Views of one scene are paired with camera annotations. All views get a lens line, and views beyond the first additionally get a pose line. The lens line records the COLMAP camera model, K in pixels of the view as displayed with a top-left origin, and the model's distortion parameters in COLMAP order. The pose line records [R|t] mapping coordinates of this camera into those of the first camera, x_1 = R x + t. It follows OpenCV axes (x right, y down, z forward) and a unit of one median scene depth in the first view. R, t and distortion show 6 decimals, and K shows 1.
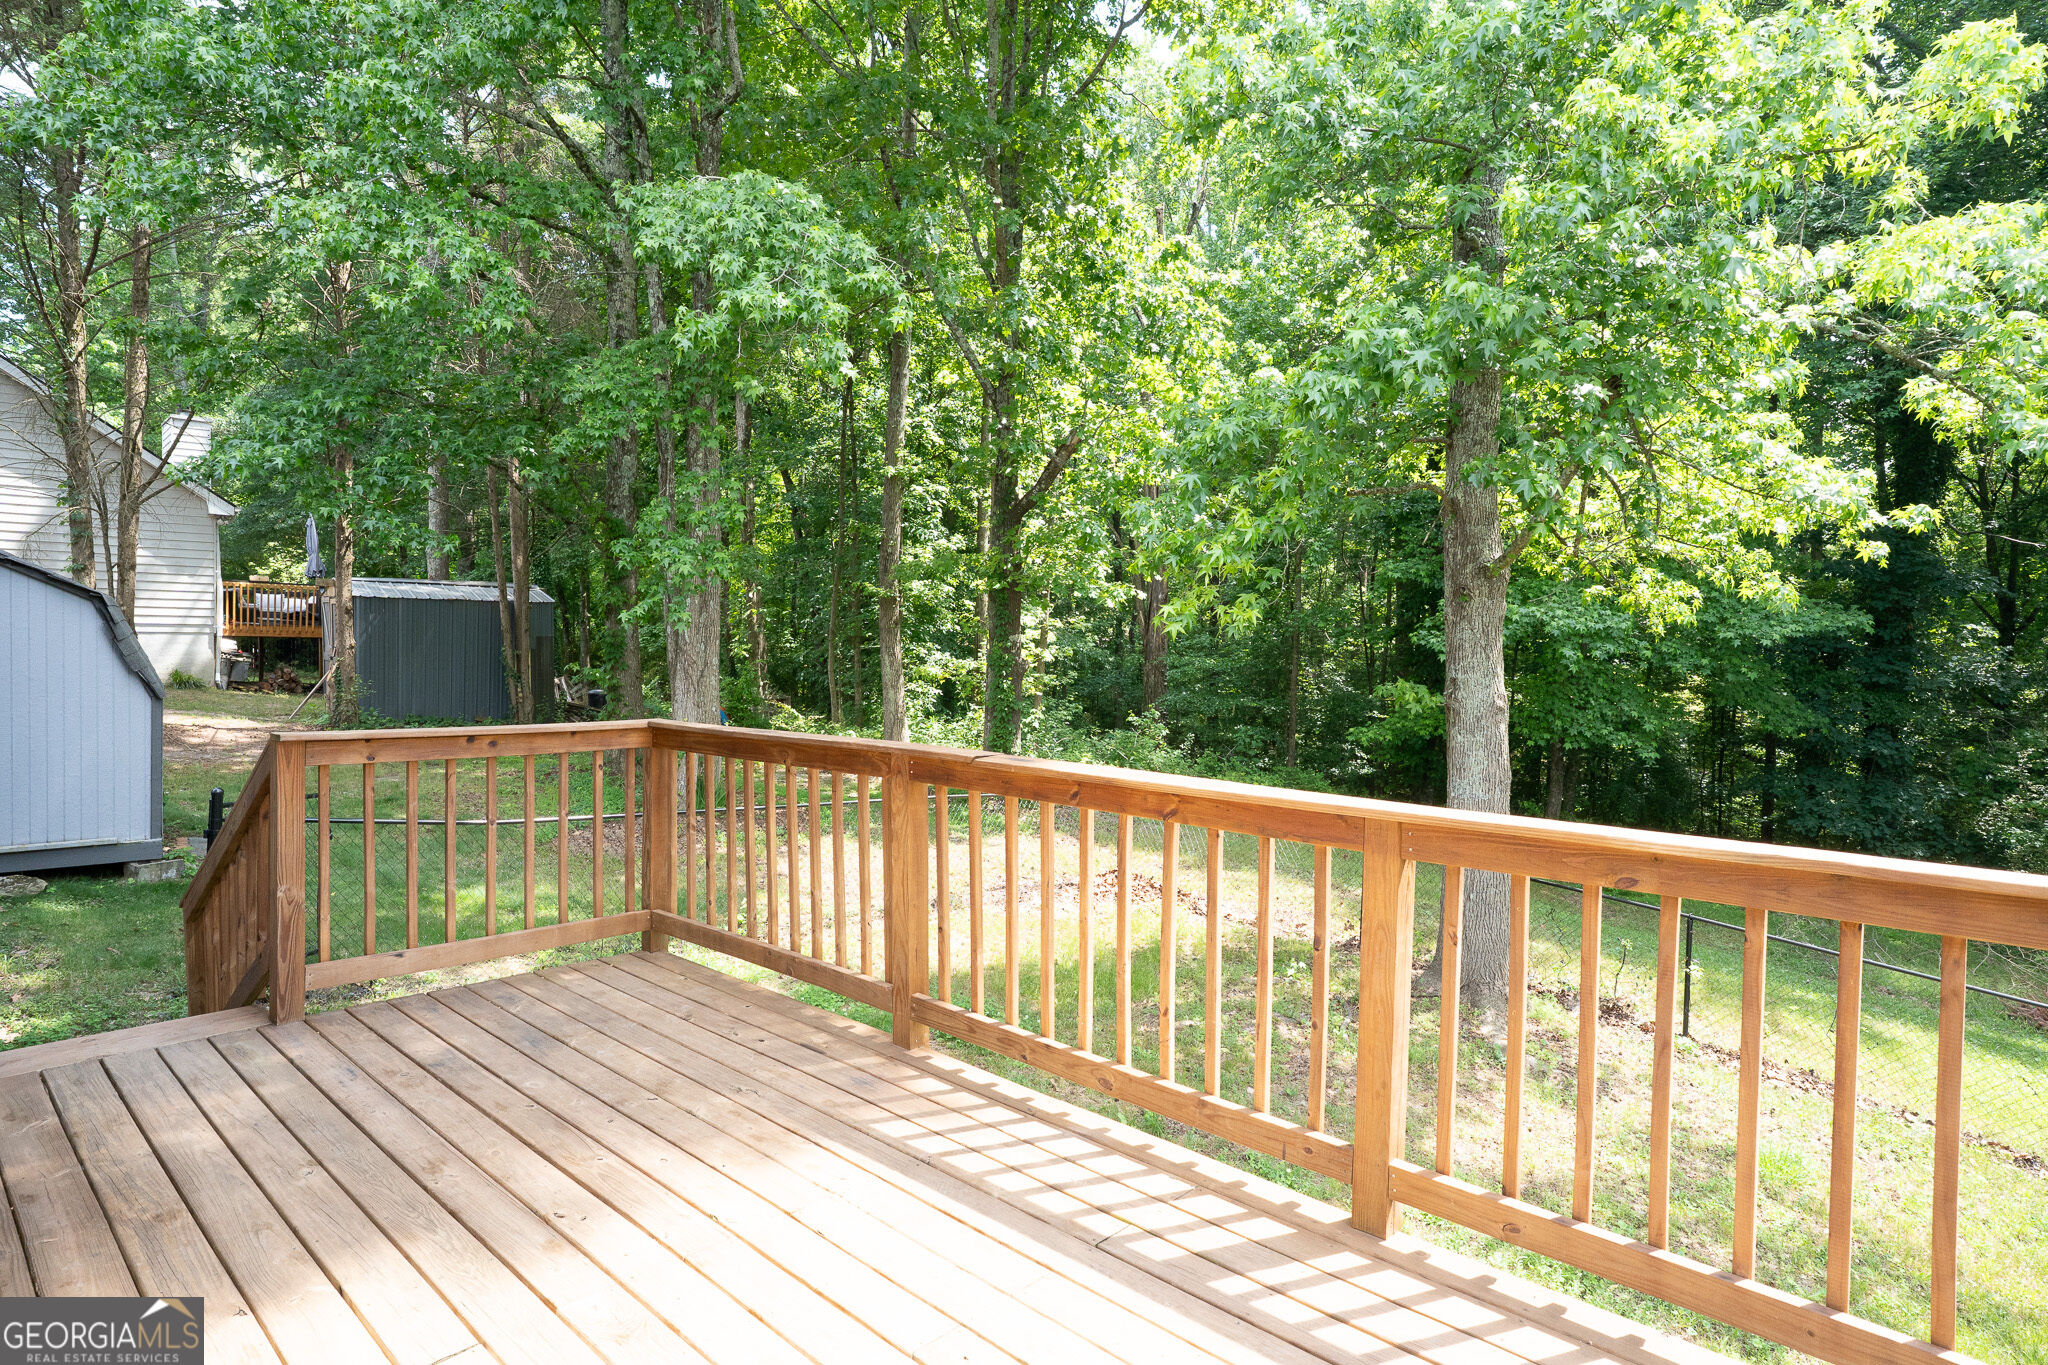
lens RADIAL K [[1120.8, 0, 1016.7], [0, 1120.8, 672.9], [0, 0, 1]] dist [-0.038995, 0.018559]
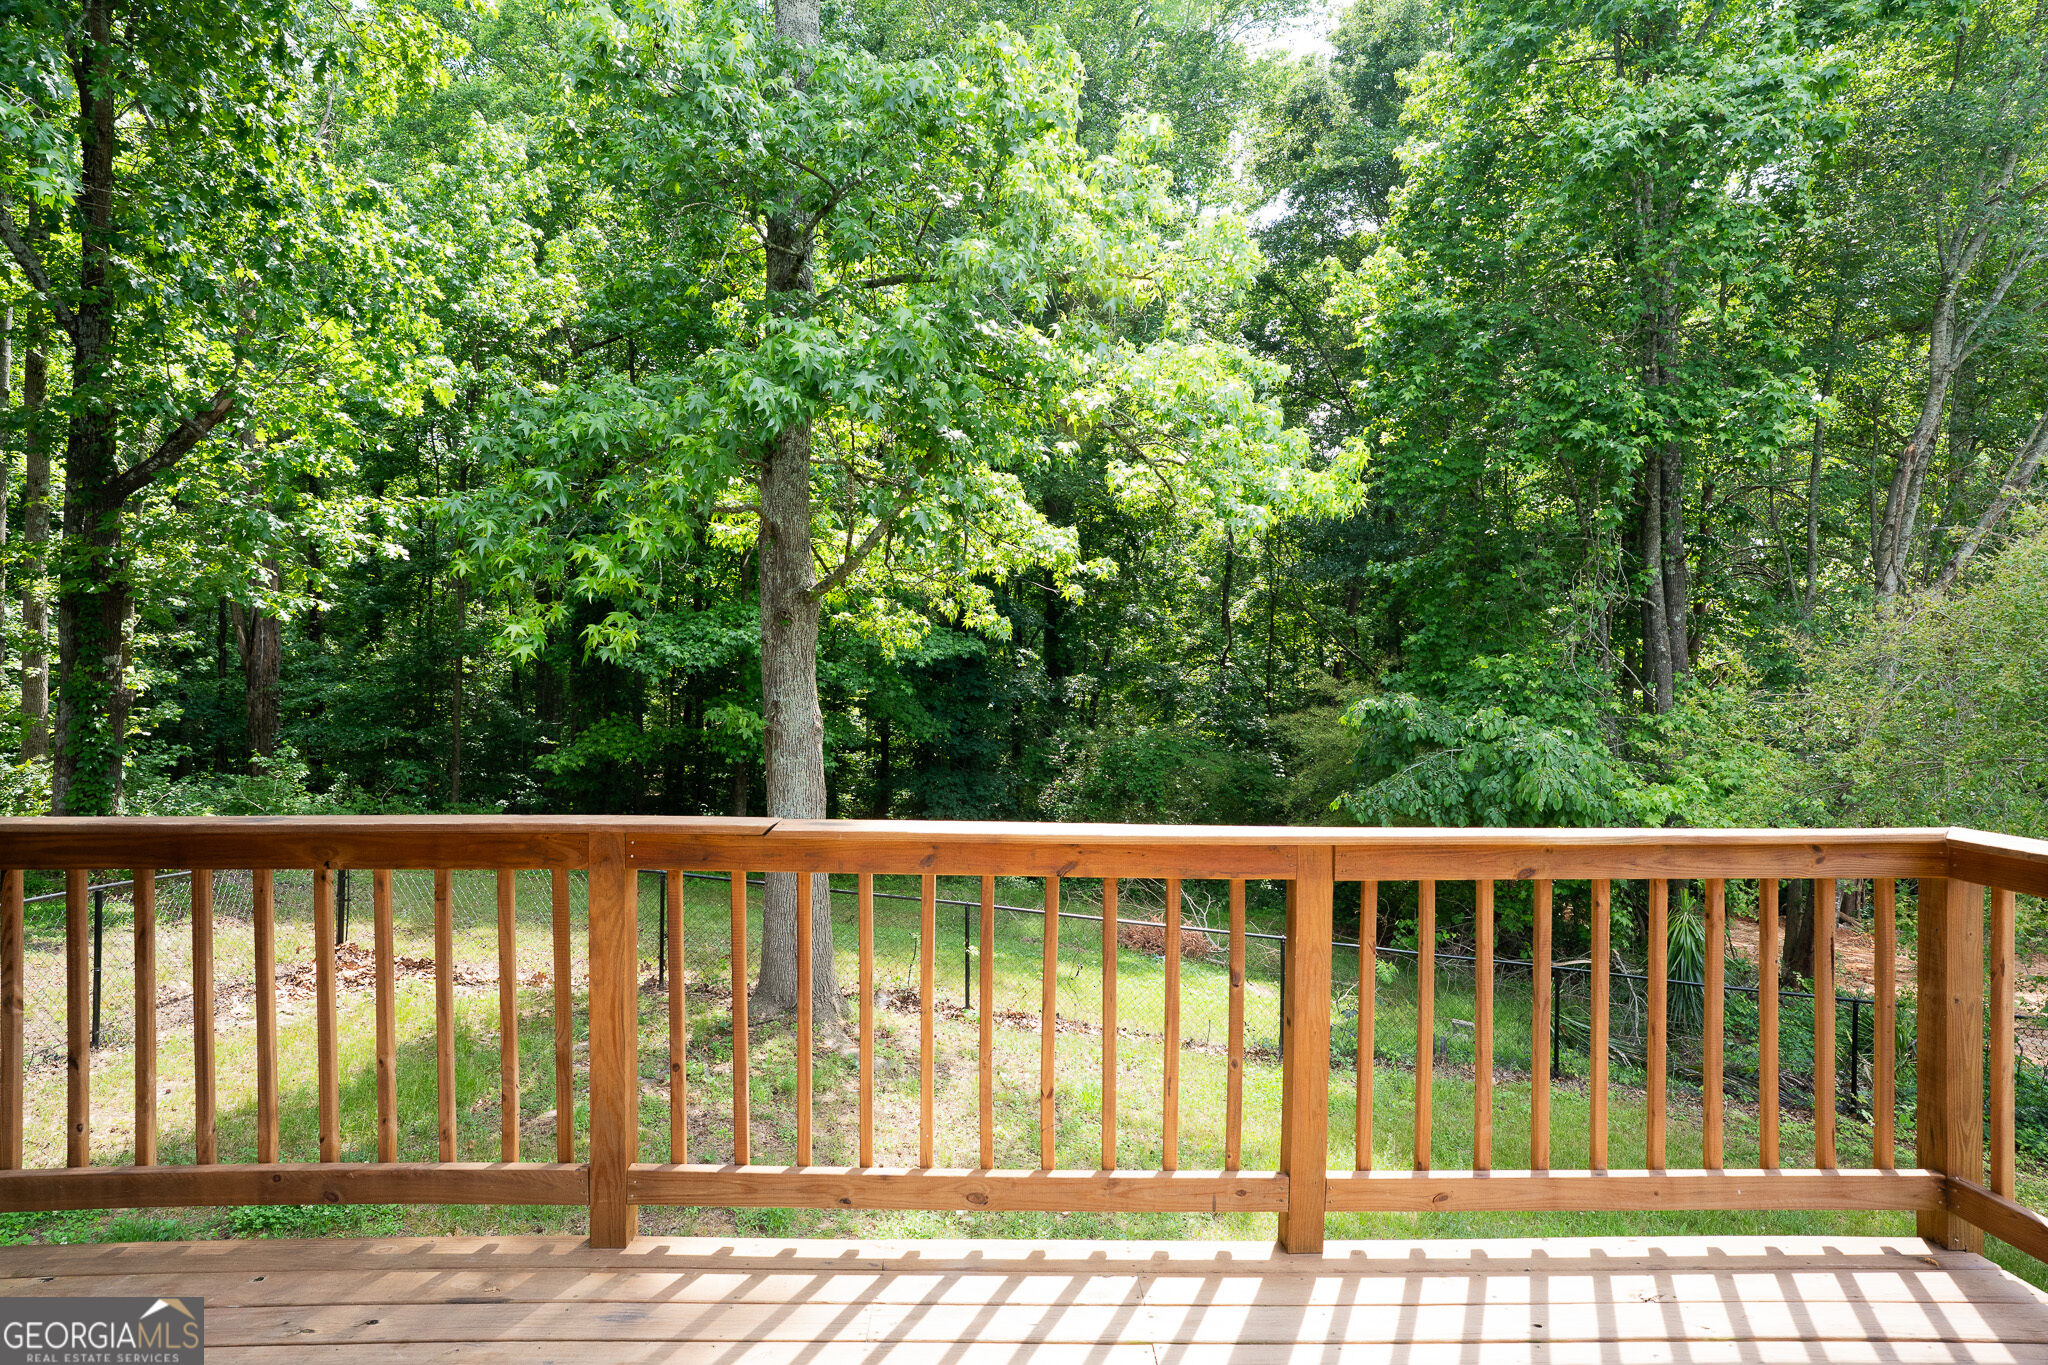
lens RADIAL K [[1120.8, 0, 1022.0], [0, 1120.8, 676.0], [0, 0, 1]] dist [-0.038995, 0.018559]
pose [[0.713706, -0.009388, 0.700382, -0.155760], [0.020553, 0.999760, -0.007544, -0.005755], [-0.700143, 0.019779, 0.713728, 0.120858]]
